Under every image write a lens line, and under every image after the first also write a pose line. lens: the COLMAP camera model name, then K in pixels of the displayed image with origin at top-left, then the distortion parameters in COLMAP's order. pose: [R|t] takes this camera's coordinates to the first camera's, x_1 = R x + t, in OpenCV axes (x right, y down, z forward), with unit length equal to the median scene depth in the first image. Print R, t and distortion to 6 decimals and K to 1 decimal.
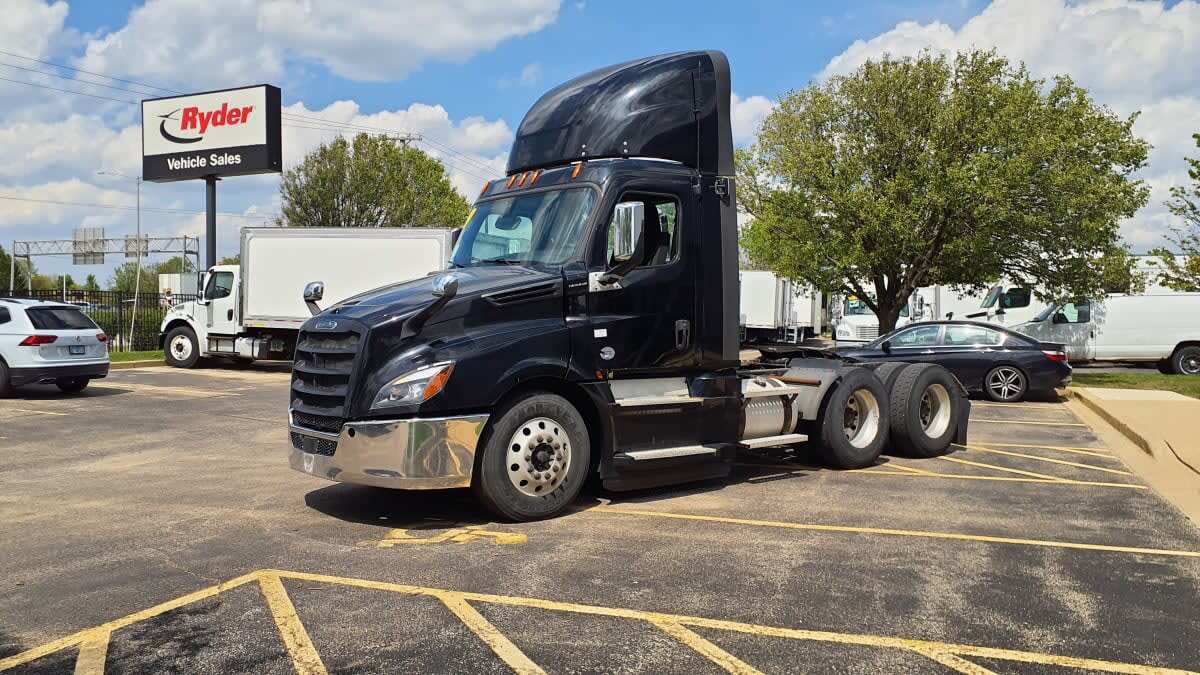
lens RADIAL K [[978.9, 0, 600.0], [0, 978.9, 337.5], [0, 0, 1]] dist [0.011348, -0.004503]
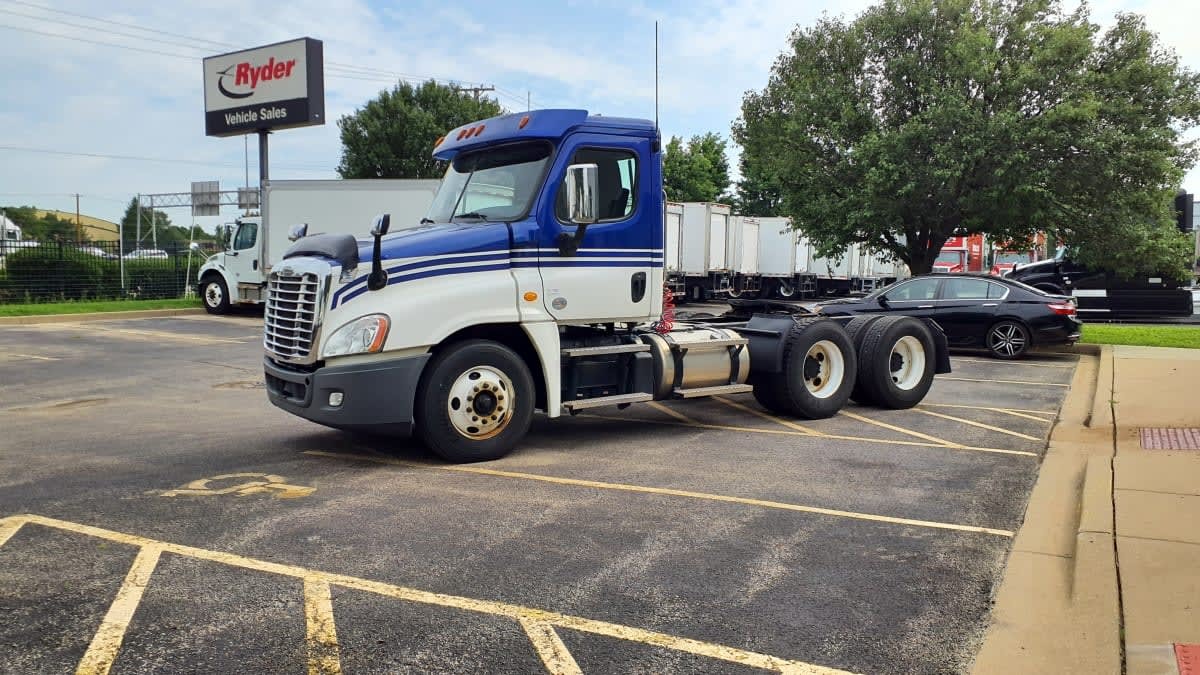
lens RADIAL K [[966.8, 0, 600.0], [0, 966.8, 337.5], [0, 0, 1]] dist [0.100083, -0.210556]
pose [[0.992649, 0.010472, -0.120577, 0.370679], [-0.004212, 0.998635, 0.052052, -0.007073], [0.120958, -0.051161, 0.991338, 0.052766]]
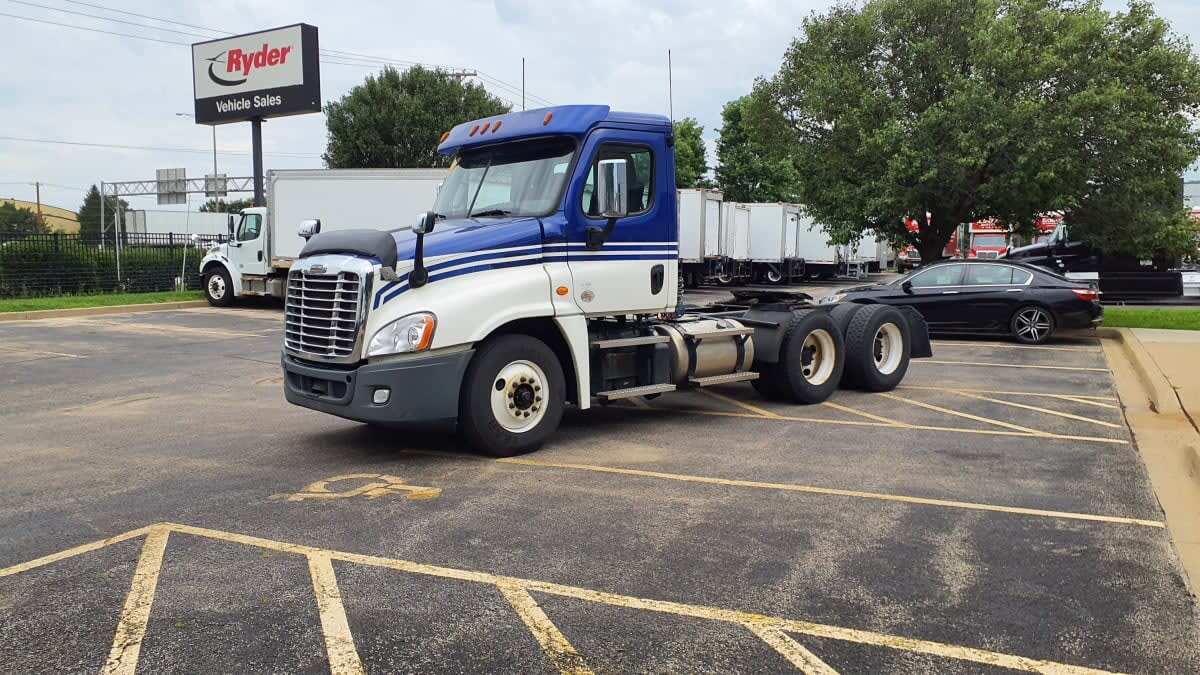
lens RADIAL K [[966.8, 0, 600.0], [0, 966.8, 337.5], [0, 0, 1]] dist [0.100083, -0.210556]
pose [[0.996563, 0.000471, -0.082839, 0.186374], [0.005139, 0.997706, 0.067495, -0.020247], [0.082681, -0.067689, 0.994275, 0.041981]]
